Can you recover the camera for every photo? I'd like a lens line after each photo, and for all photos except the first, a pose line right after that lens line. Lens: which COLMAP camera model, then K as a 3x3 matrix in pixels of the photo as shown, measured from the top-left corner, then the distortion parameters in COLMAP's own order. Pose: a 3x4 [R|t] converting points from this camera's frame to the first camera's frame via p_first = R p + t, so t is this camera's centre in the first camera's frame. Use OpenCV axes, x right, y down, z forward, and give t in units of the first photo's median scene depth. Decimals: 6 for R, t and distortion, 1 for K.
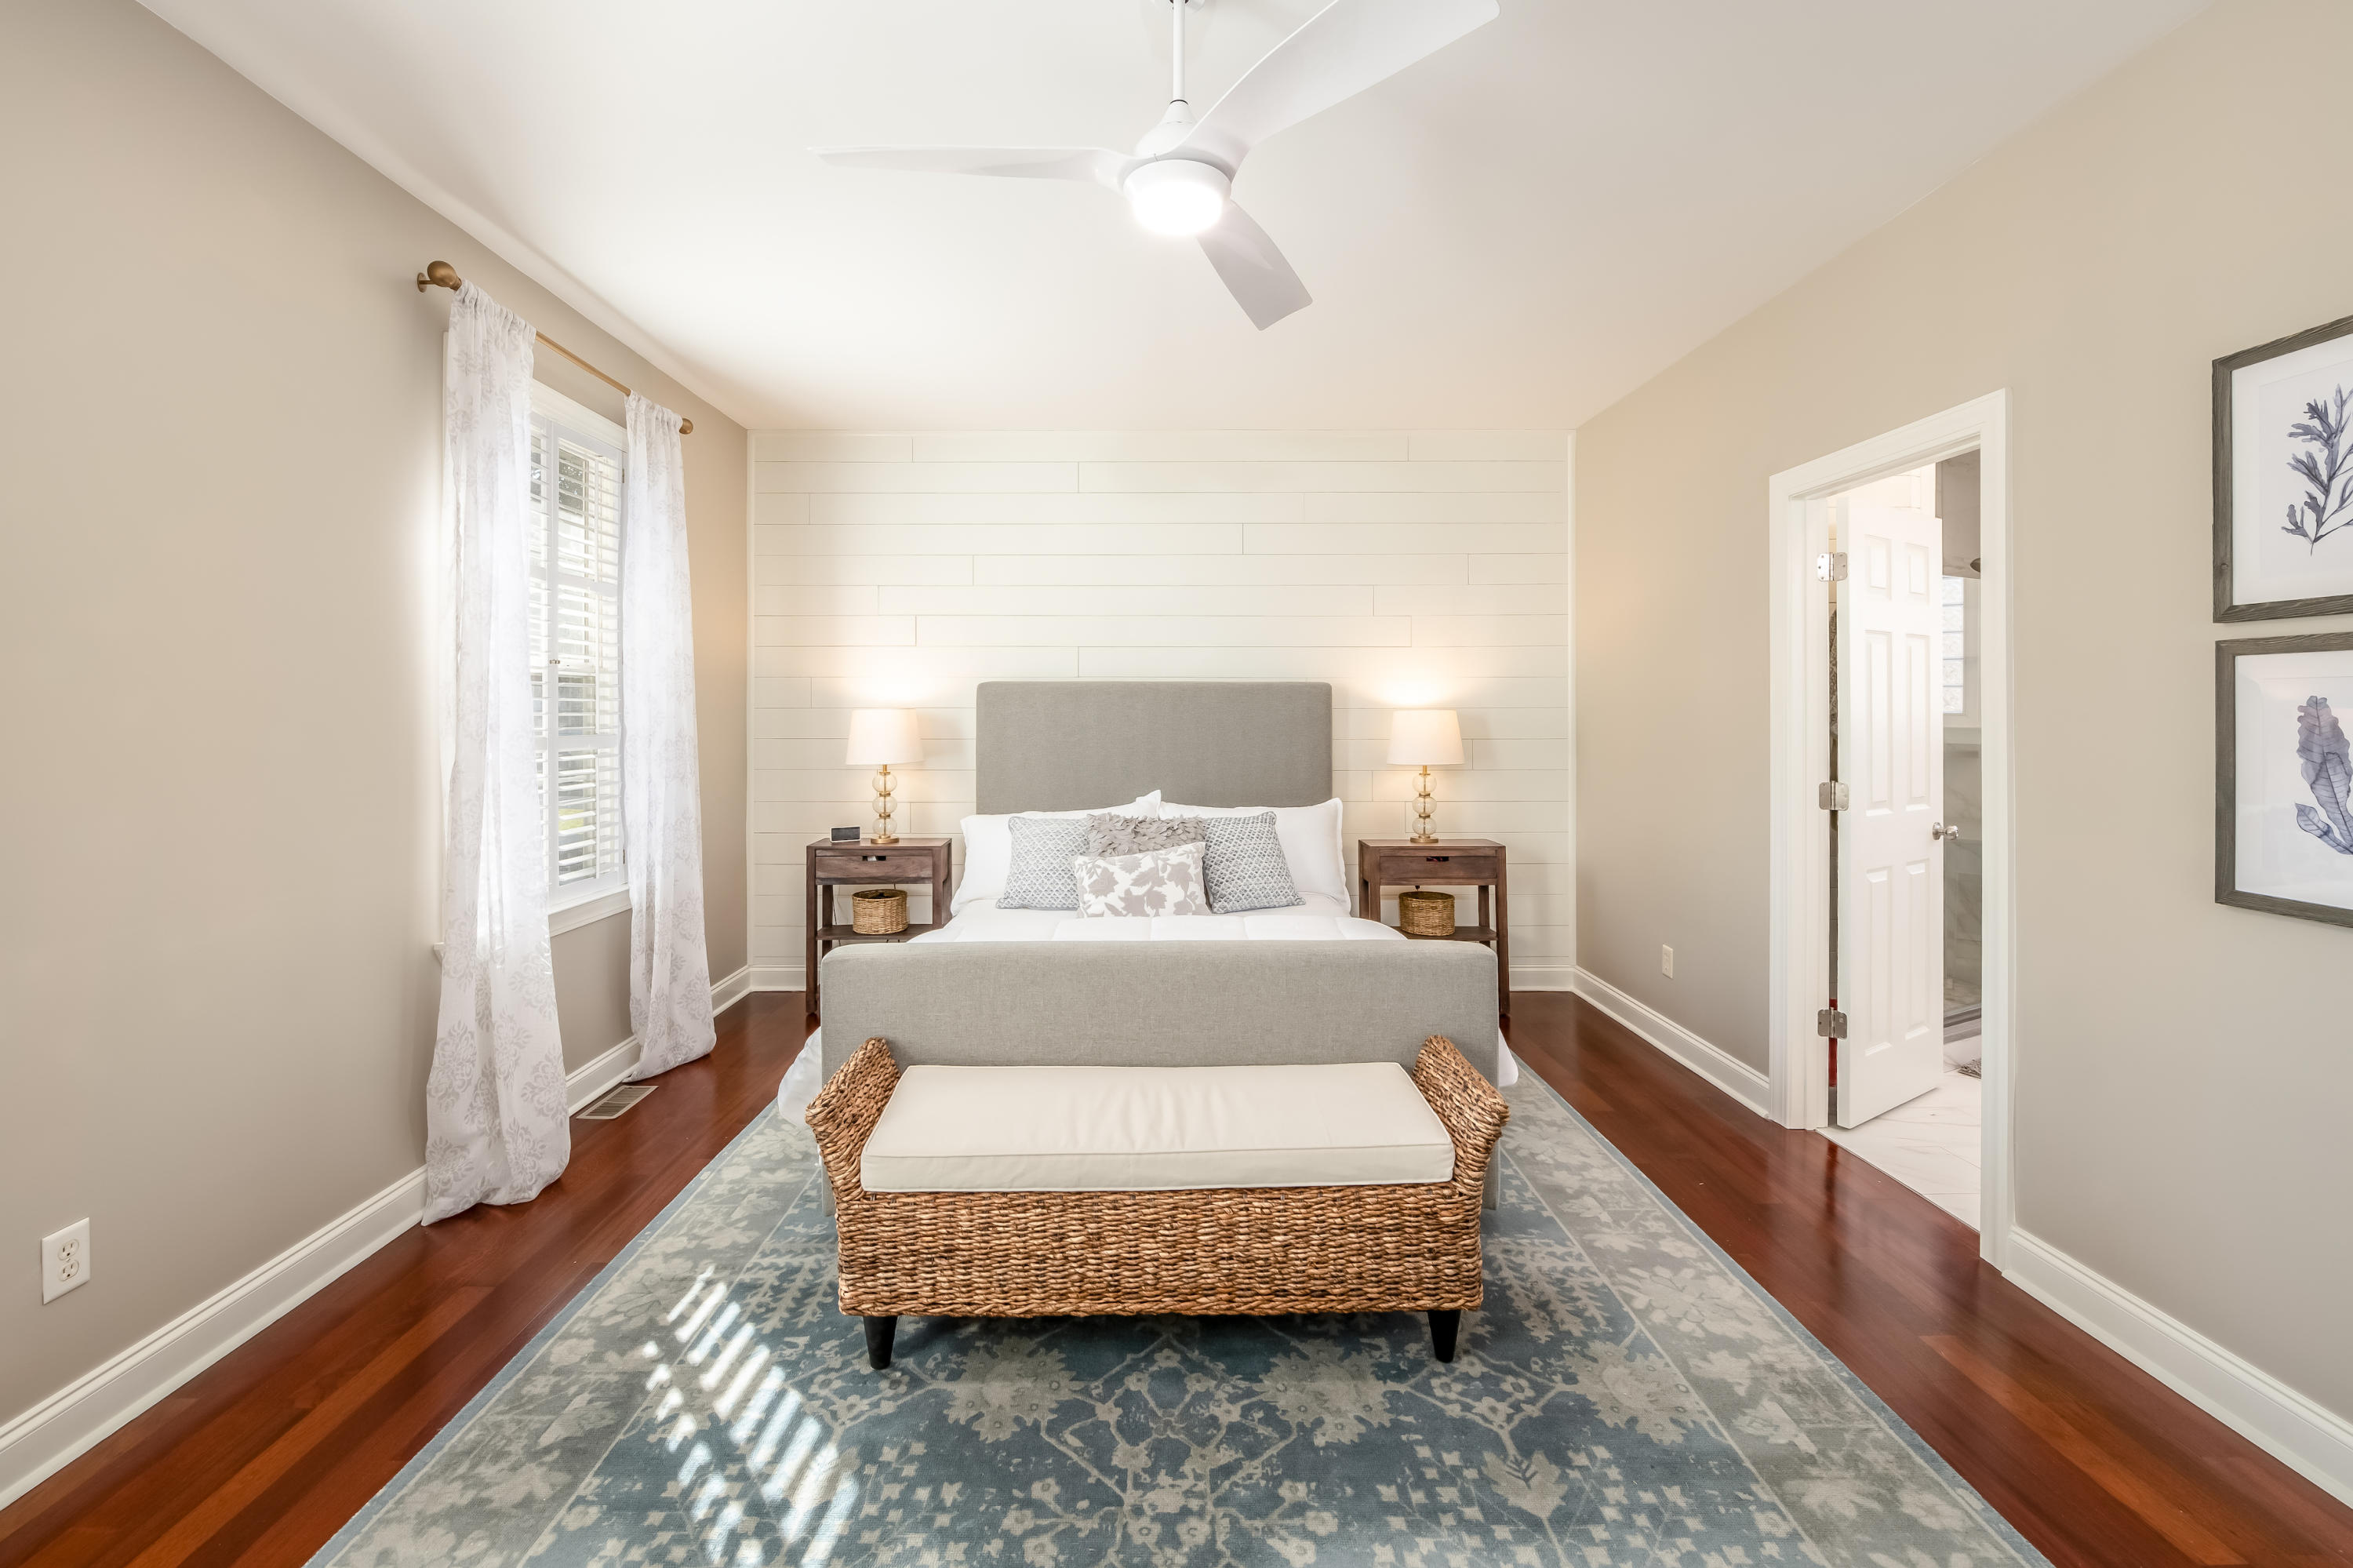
lens RADIAL K [[936.8, 0, 1178.7], [0, 936.8, 722.9], [0, 0, 1]] dist [0.000065, -0.000100]
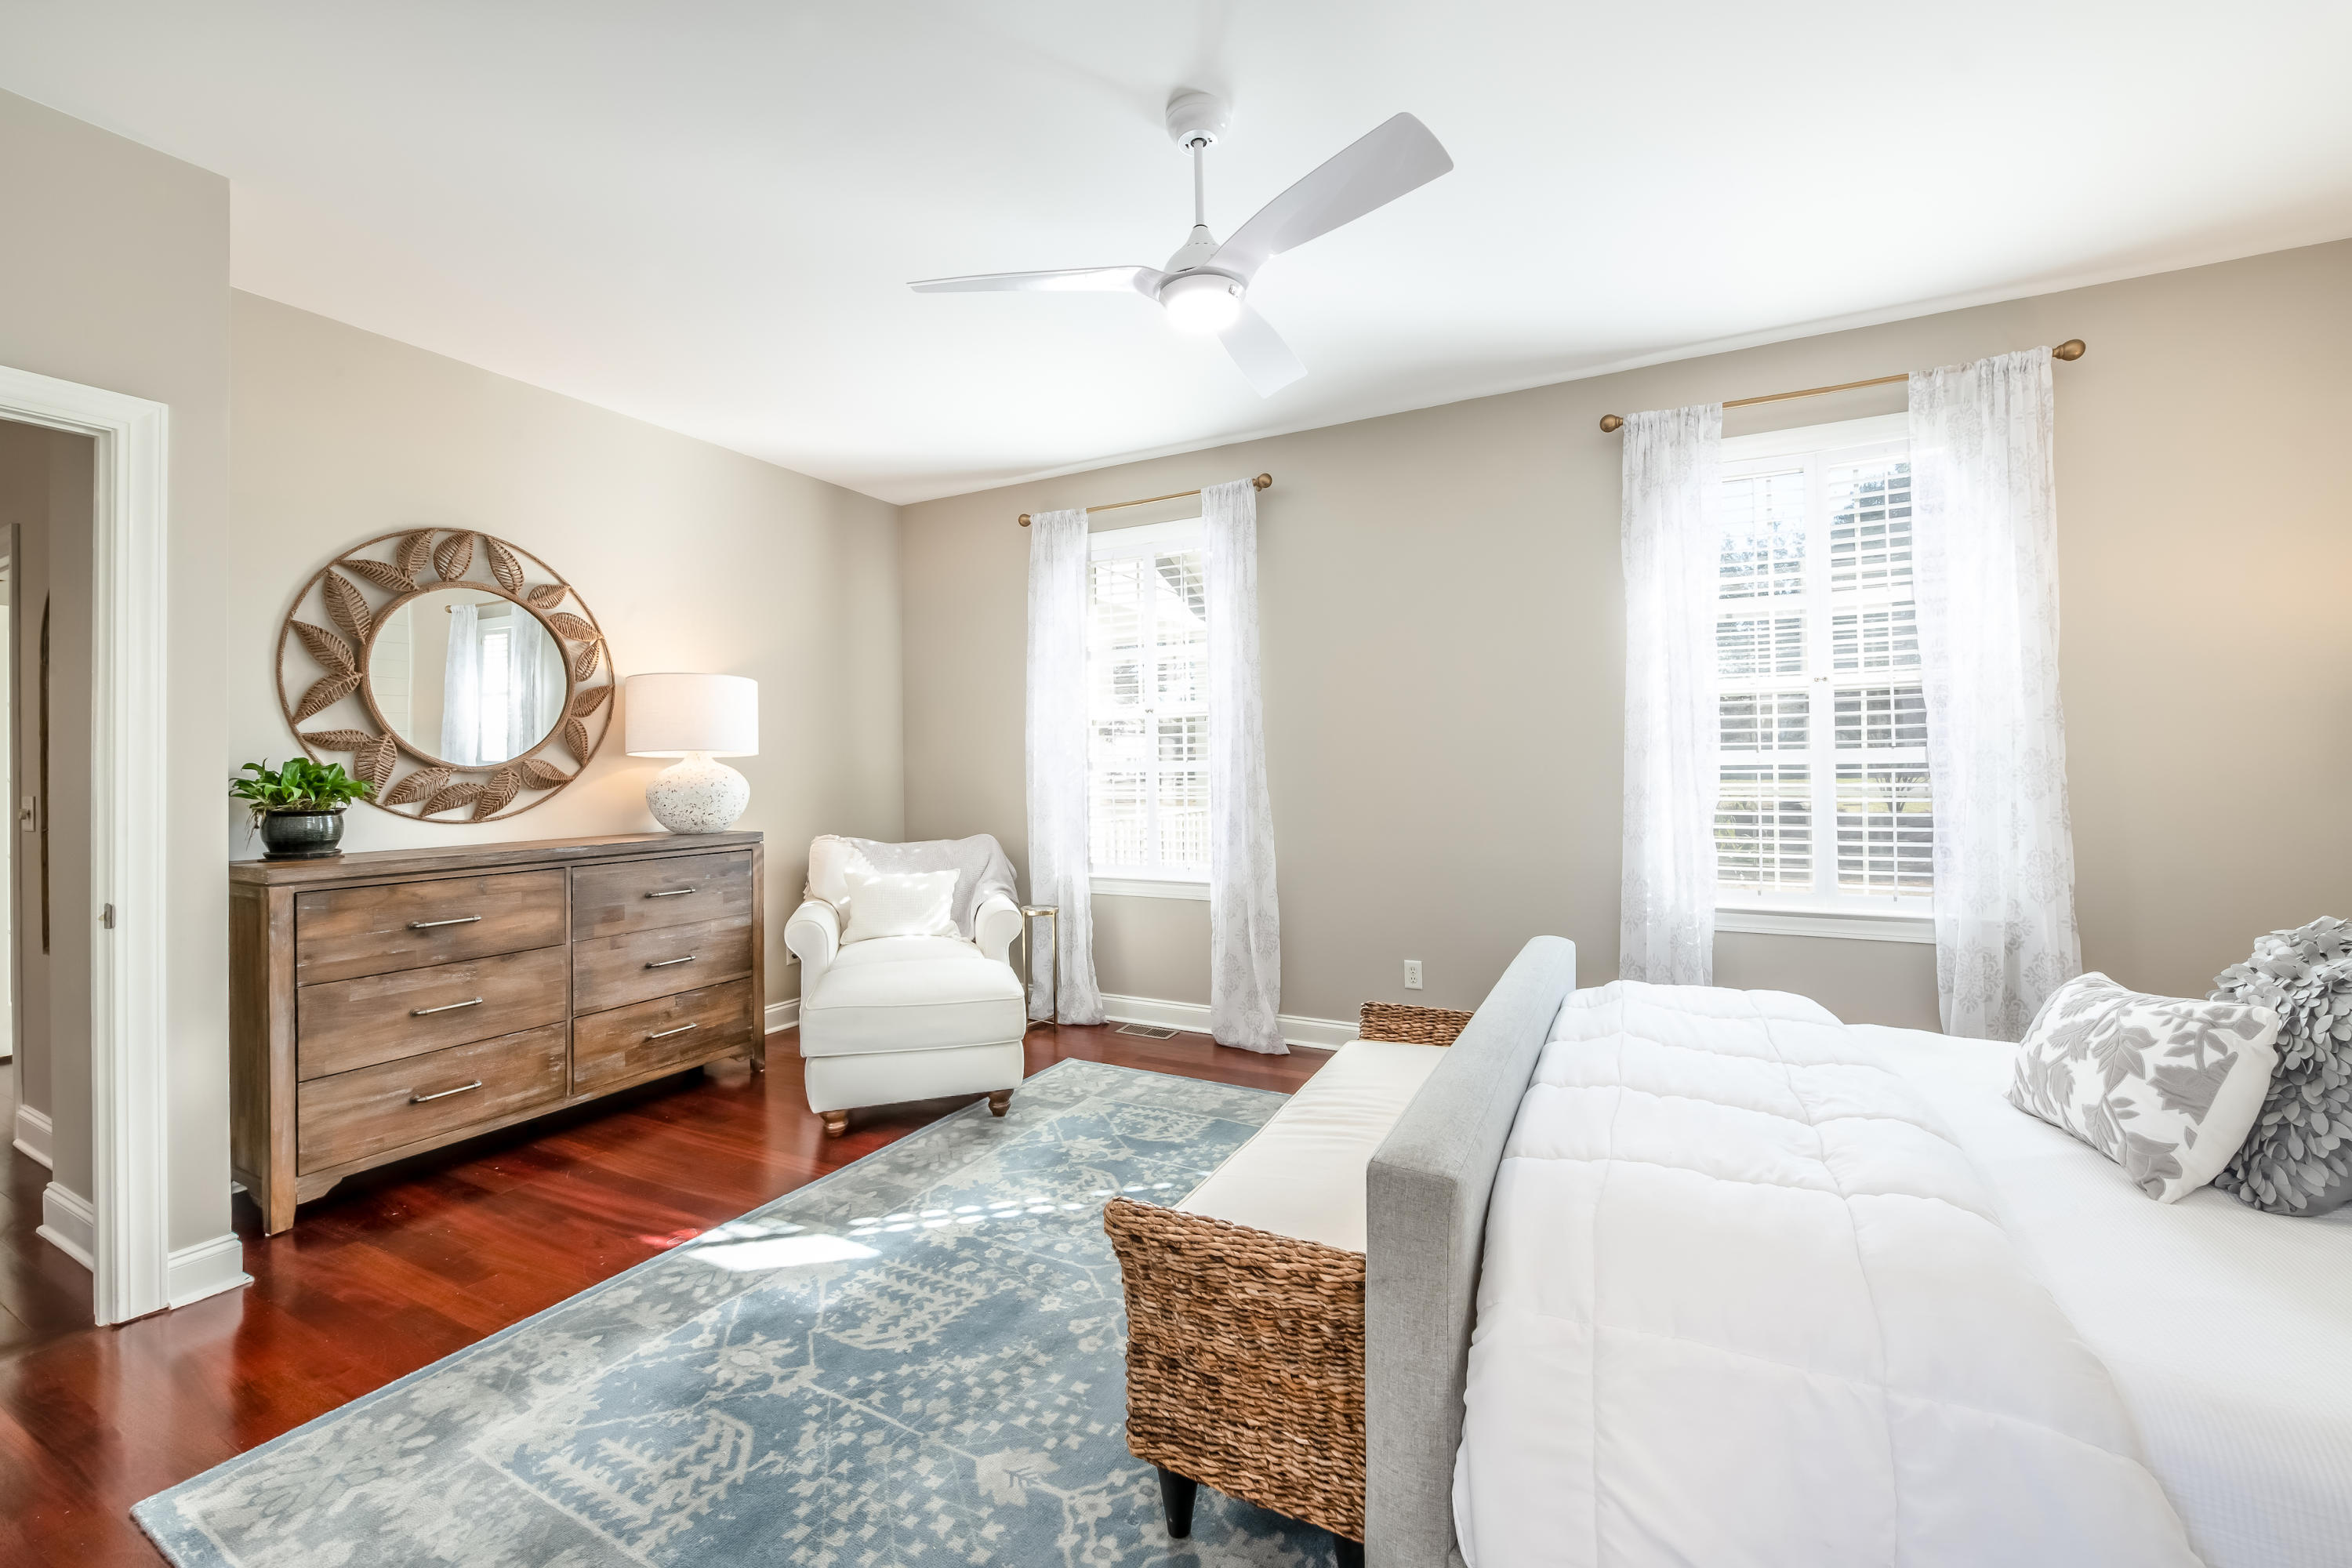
lens RADIAL K [[936.4, 0, 1169.3], [0, 936.4, 769.0], [0, 0, 1]] dist [0.000065, -0.000100]
pose [[-0.476180, 0.004194, -0.879338, 1.121477], [0.003128, 0.999990, 0.003076, 0.057401], [0.879342, -0.001286, -0.476189, 1.564290]]
